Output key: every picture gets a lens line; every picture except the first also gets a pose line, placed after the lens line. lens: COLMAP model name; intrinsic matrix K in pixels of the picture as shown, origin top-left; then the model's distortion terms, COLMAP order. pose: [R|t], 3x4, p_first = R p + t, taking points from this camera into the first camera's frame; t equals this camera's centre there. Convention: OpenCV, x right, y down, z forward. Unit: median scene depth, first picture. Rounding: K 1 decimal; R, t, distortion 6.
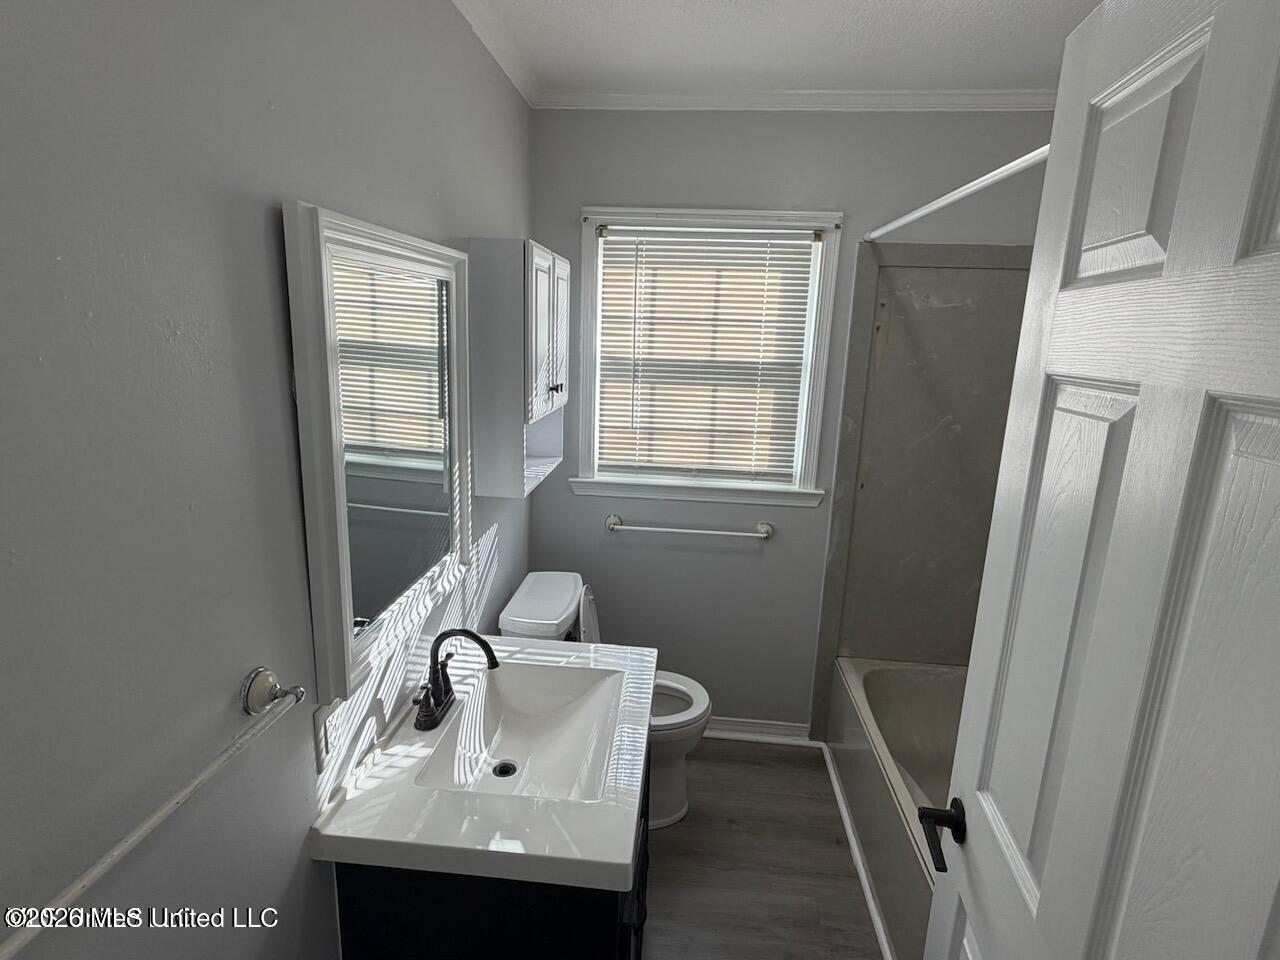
lens RADIAL K [[666.3, 0, 637.2], [0, 666.3, 476.9], [0, 0, 1]] dist [-0.000503, -0.000538]
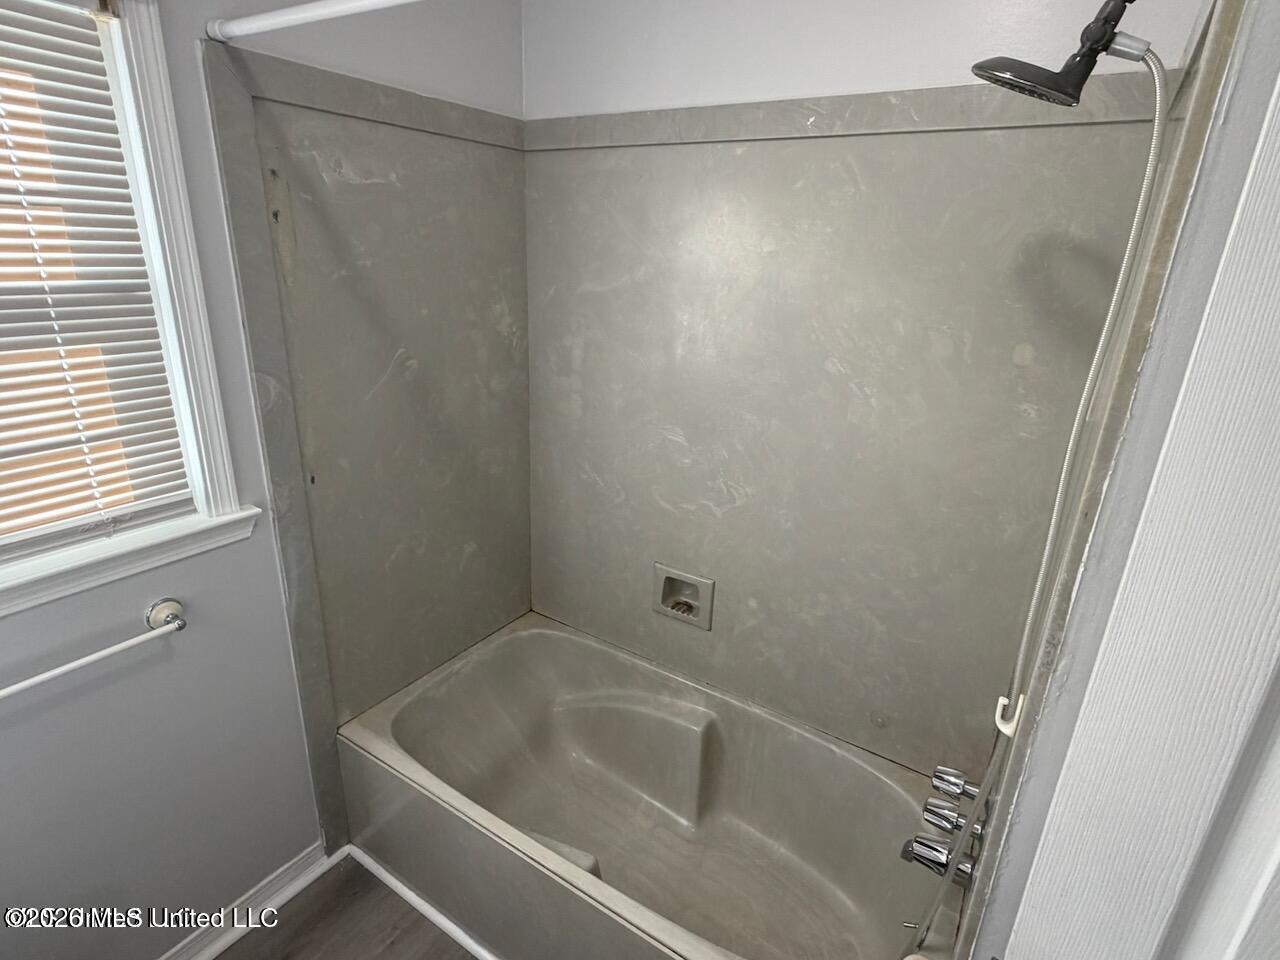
lens RADIAL K [[666.3, 0, 642.6], [0, 666.3, 483.9], [0, 0, 1]] dist [-0.000503, -0.000538]
pose [[0.463367, -0.308977, 0.830556, -0.041074], [0.171086, 0.950805, 0.258262, -0.091986], [-0.869494, 0.022426, 0.493434, 0.424550]]
